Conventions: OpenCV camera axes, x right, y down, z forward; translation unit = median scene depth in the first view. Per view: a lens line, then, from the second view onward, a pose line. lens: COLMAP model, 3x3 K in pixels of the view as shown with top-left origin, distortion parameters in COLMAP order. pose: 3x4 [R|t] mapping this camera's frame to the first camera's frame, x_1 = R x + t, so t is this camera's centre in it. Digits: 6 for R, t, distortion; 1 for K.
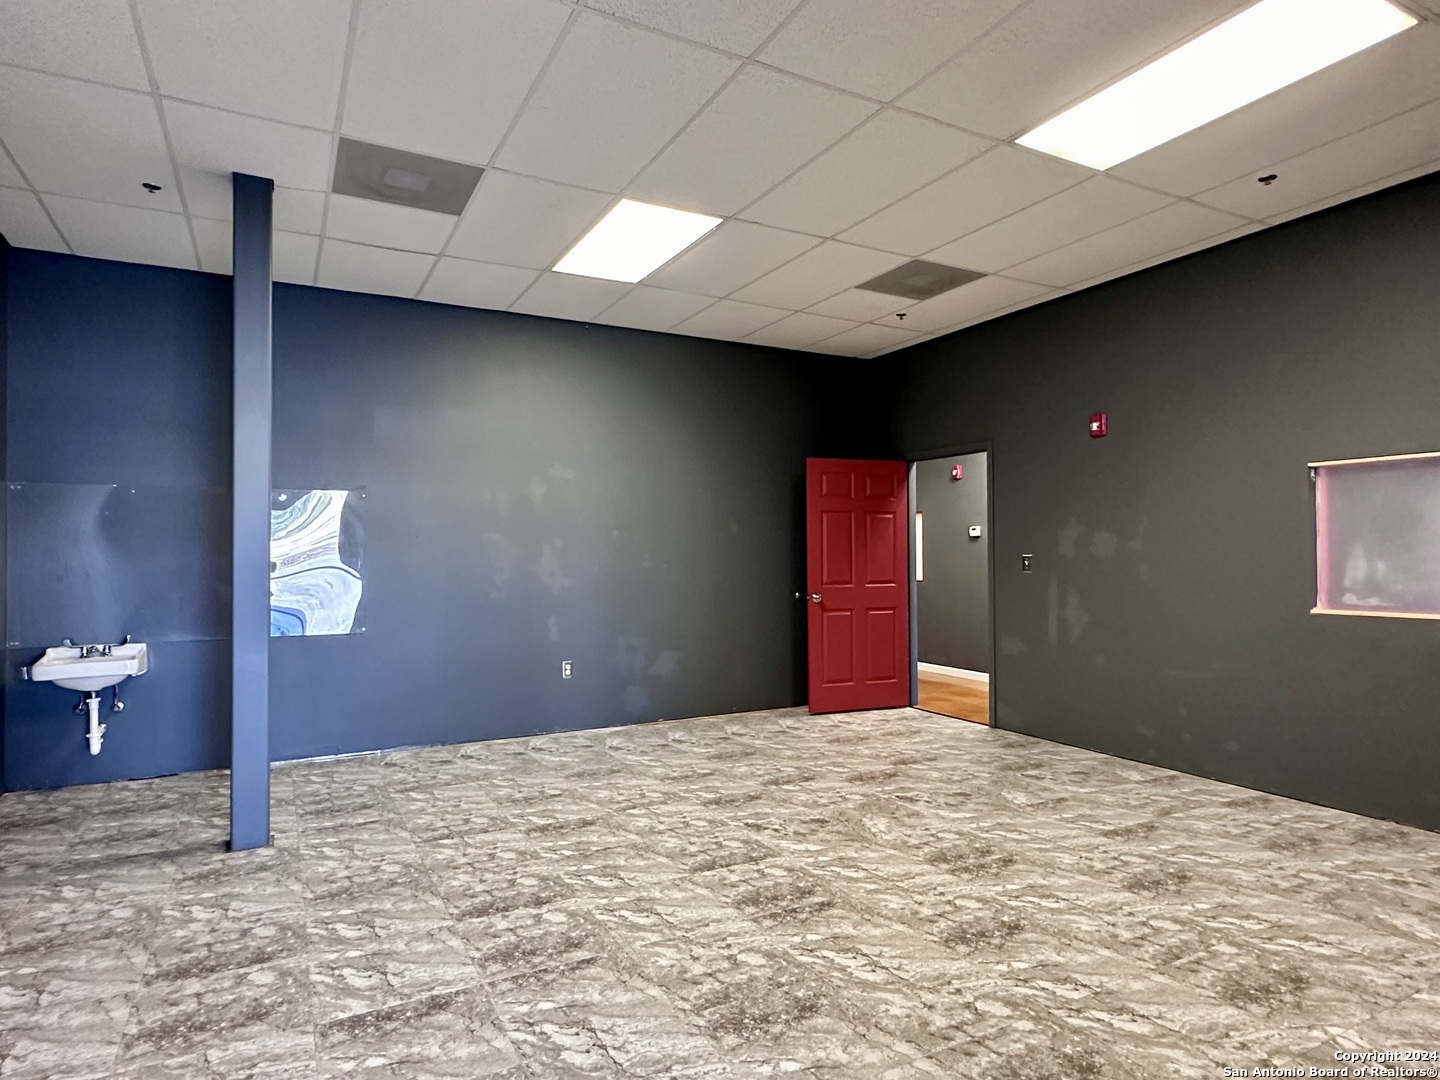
lens RADIAL K [[833.9, 0, 719.0], [0, 833.9, 543.1], [0, 0, 1]] dist [-0.001276, 0.001381]
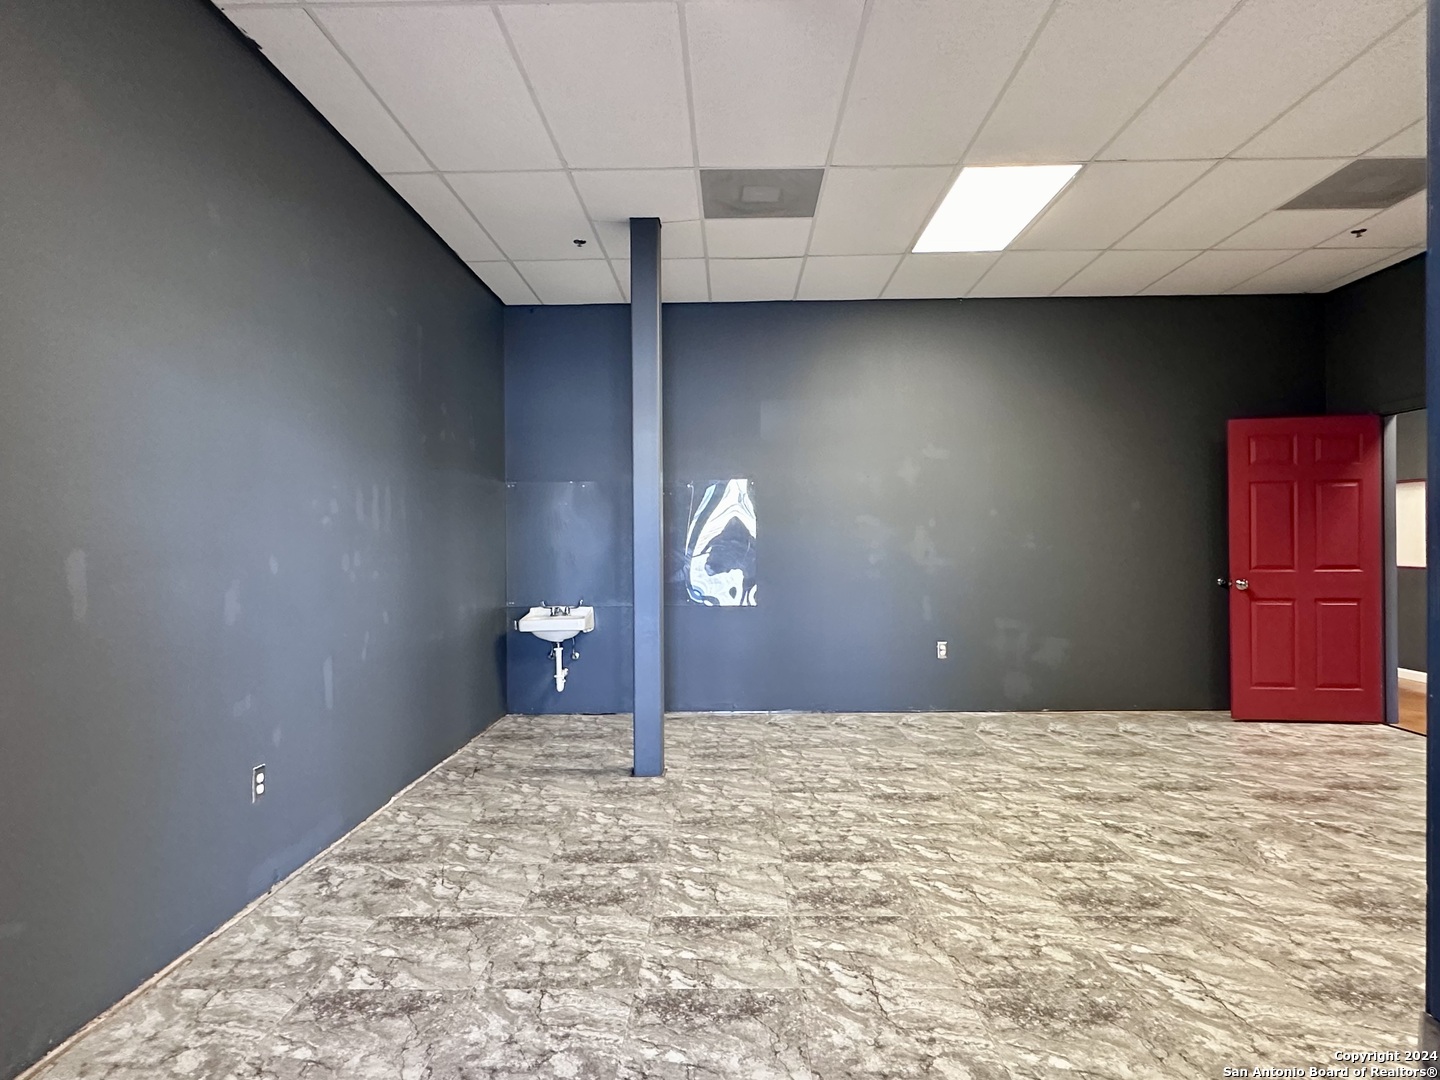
lens RADIAL K [[833.9, 0, 719.0], [0, 833.9, 543.6], [0, 0, 1]] dist [-0.001276, 0.001381]
pose [[0.872653, -0.002608, -0.488333, 0.114917], [0.010571, 0.999852, 0.013551, 0.012291], [0.488226, -0.016988, 0.872552, -0.000894]]
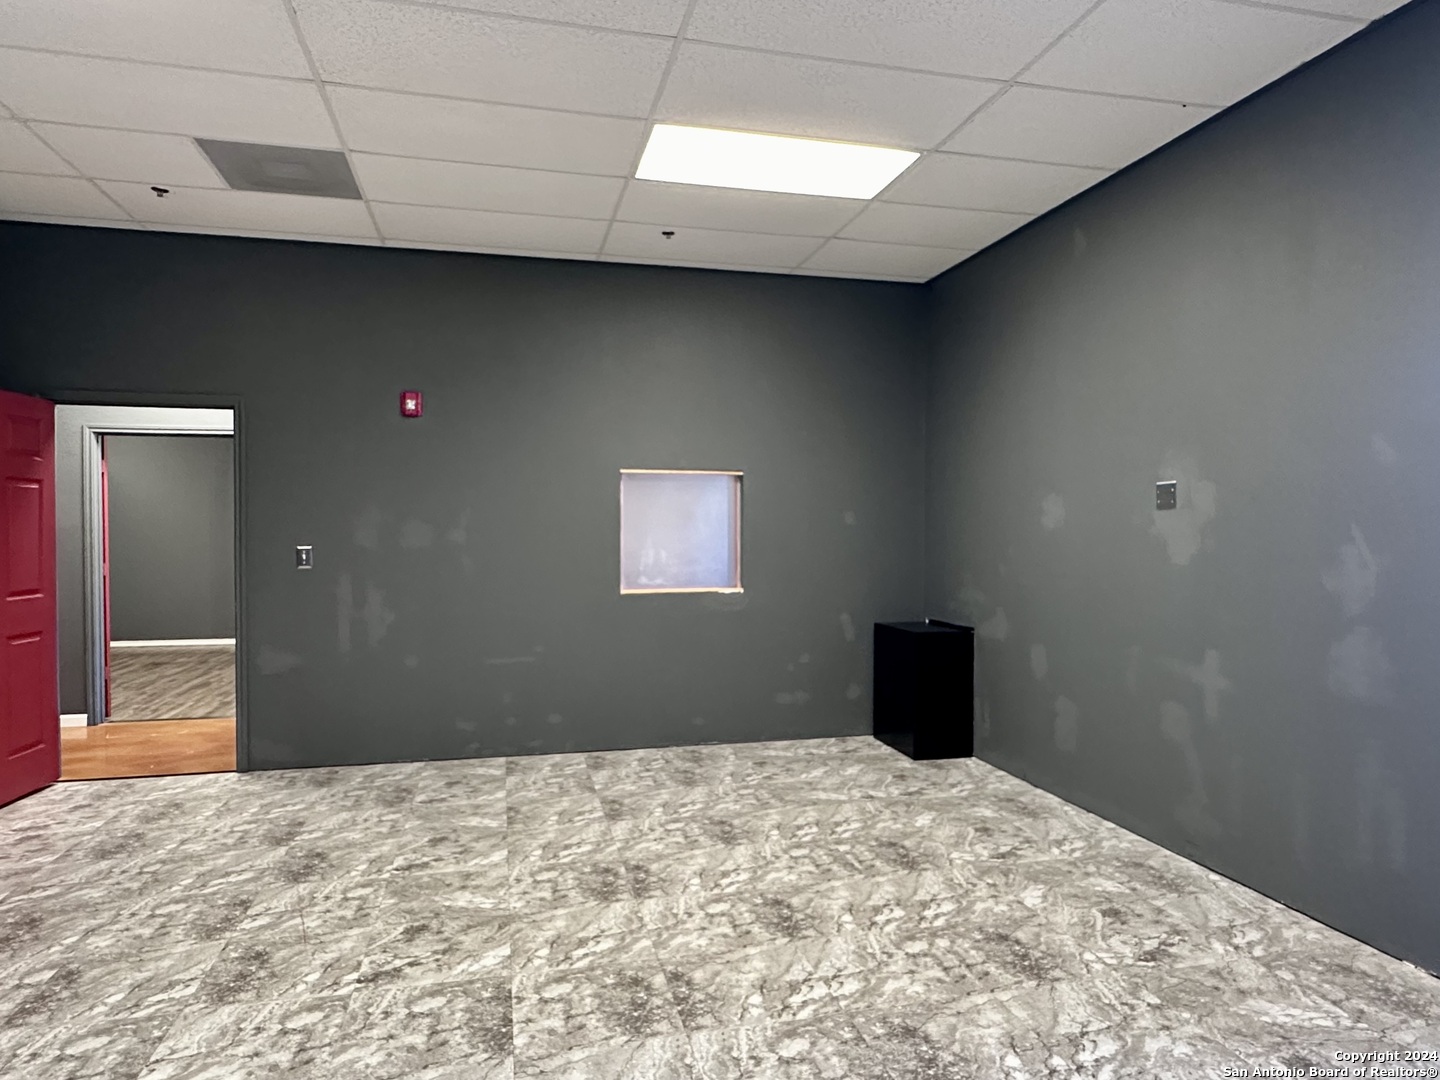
lens RADIAL K [[910.9, 0, 719.4], [0, 910.9, 541.0], [0, 0, 1]] dist [-0.005563, 0.003729]
pose [[0.246994, -0.007812, 0.968985, -0.587602], [-0.013210, 0.999847, 0.011428, -0.010035], [-0.968927, -0.015623, 0.246854, 0.590008]]
